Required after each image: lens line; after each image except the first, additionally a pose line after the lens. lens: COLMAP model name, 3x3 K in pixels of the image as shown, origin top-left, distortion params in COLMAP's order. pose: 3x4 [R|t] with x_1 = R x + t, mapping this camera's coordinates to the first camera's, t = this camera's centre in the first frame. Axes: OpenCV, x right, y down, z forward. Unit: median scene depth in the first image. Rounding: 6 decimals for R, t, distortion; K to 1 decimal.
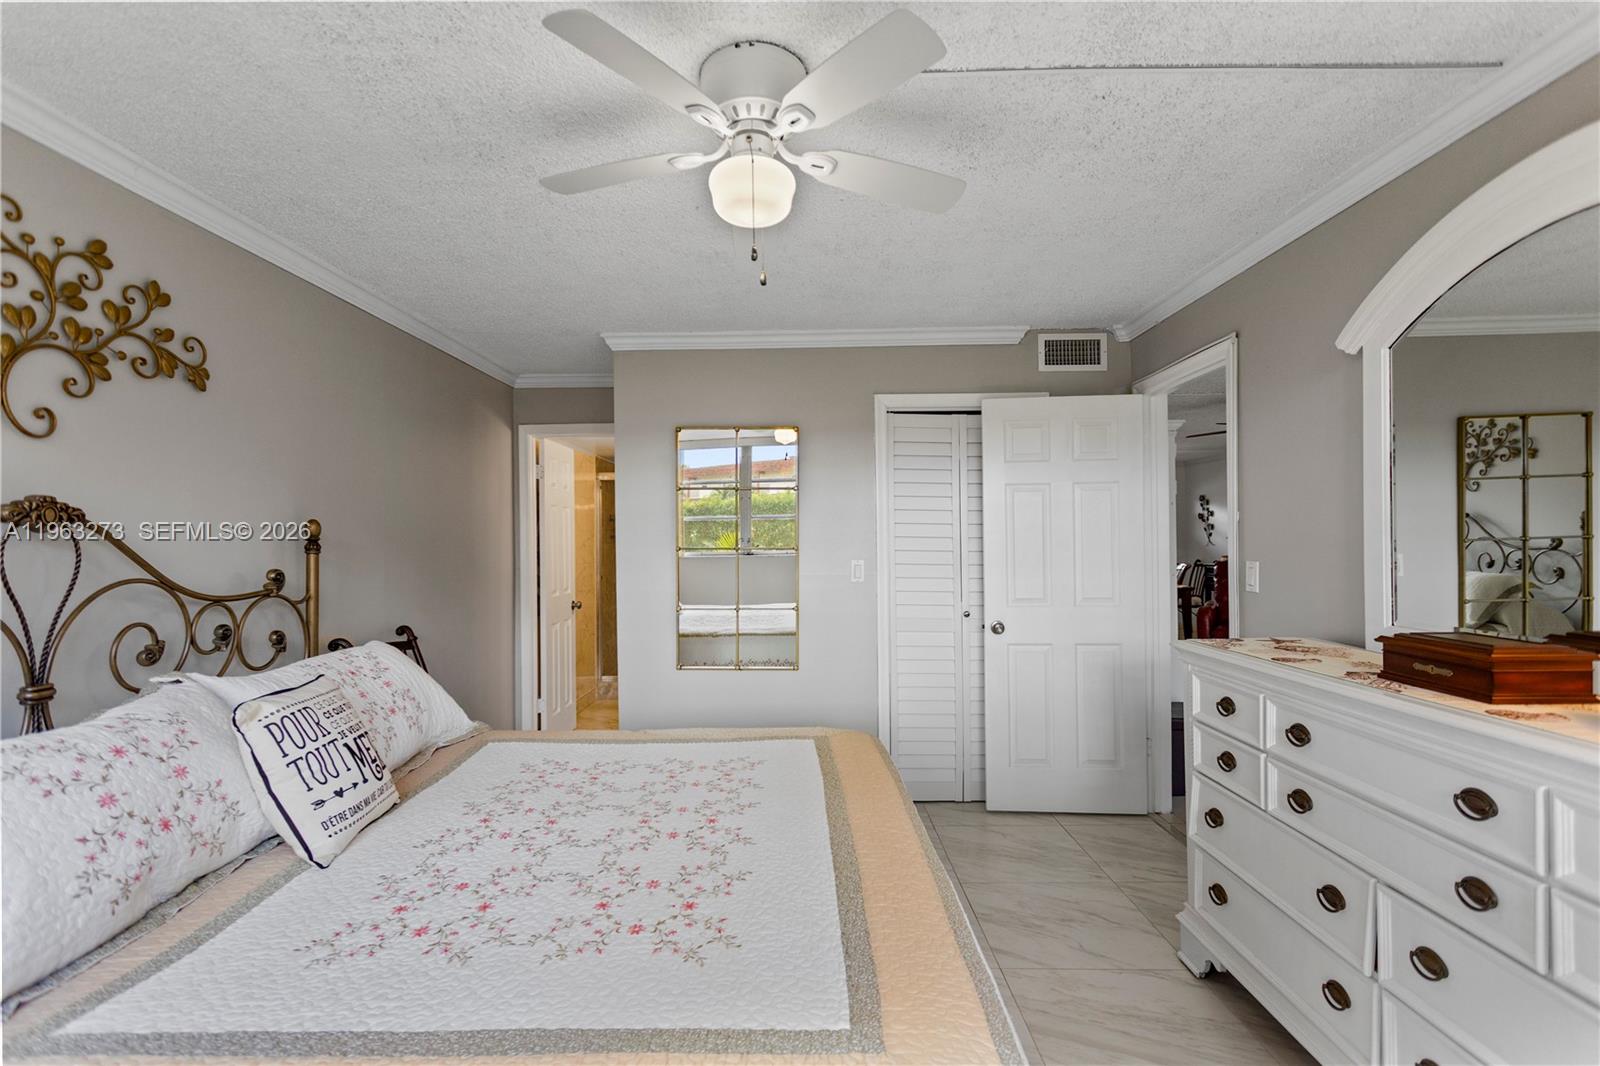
lens RADIAL K [[755.2, 0, 796.9], [0, 755.2, 538.3], [0, 0, 1]] dist [0.003391, -0.000436]
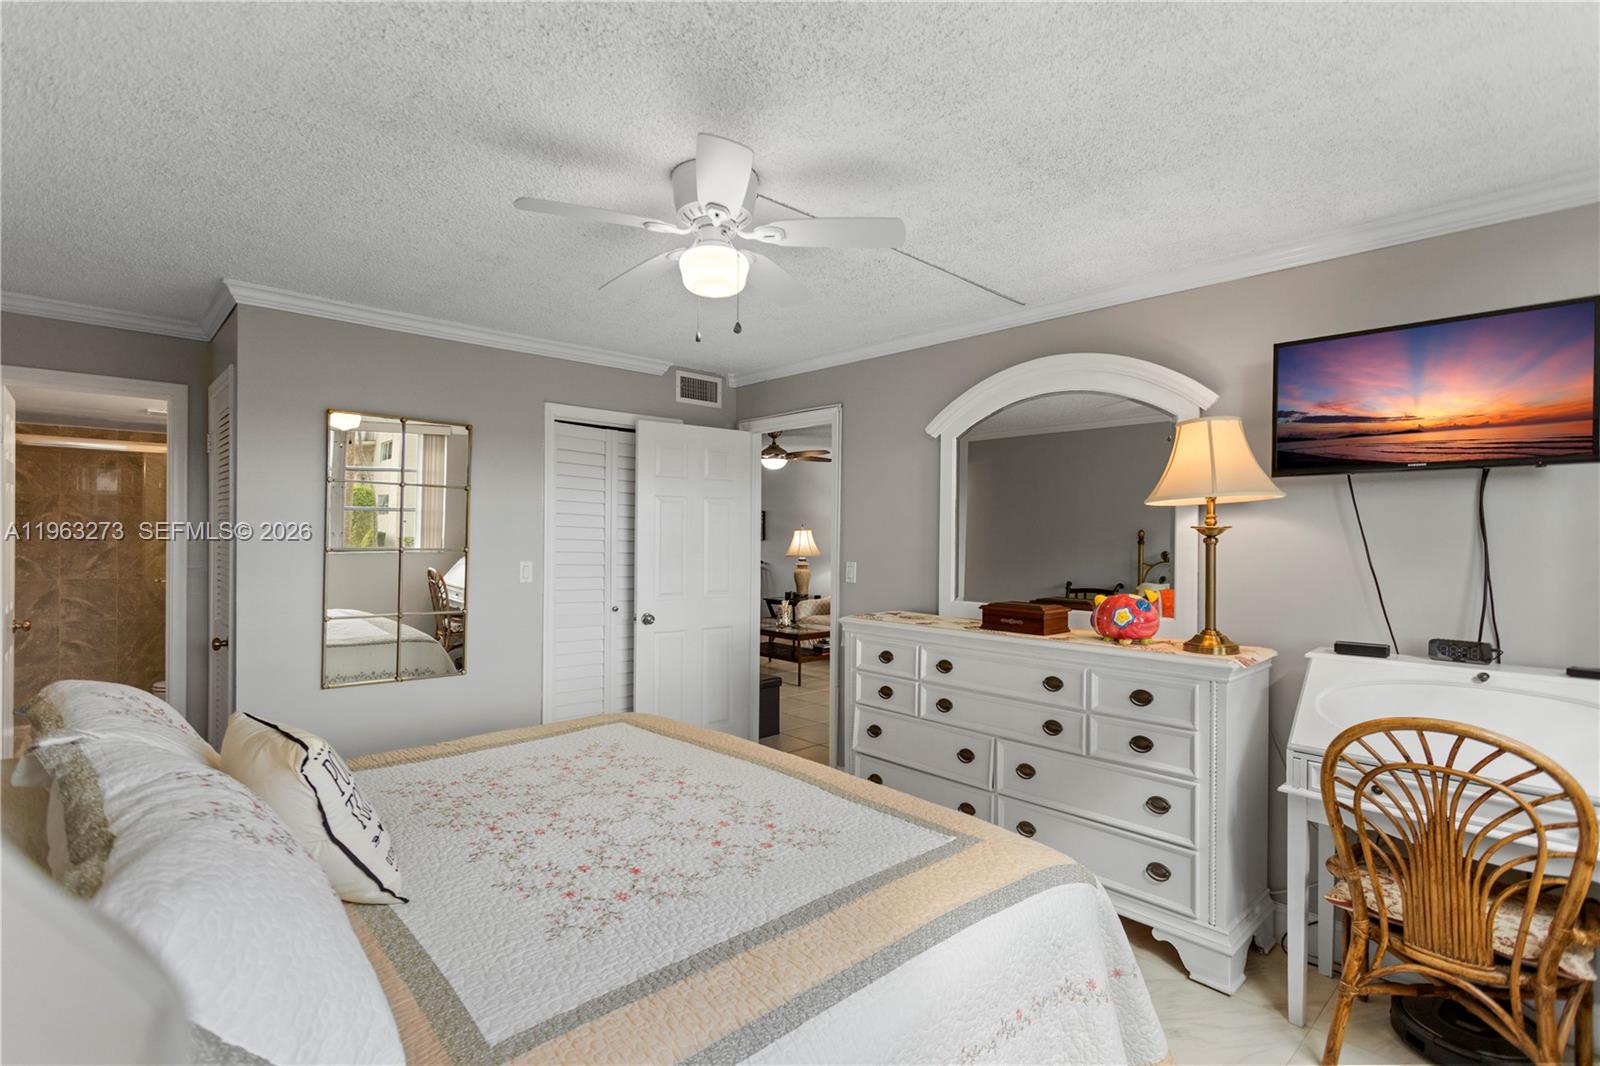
lens RADIAL K [[765.6, 0, 795.2], [0, 765.6, 536.8], [0, 0, 1]] dist [0.001183, -0.000666]
pose [[0.724923, 0.016903, 0.688623, -0.759786], [-0.020505, 0.999785, -0.002955, -0.018214], [-0.688525, -0.011978, 0.725114, -0.009145]]
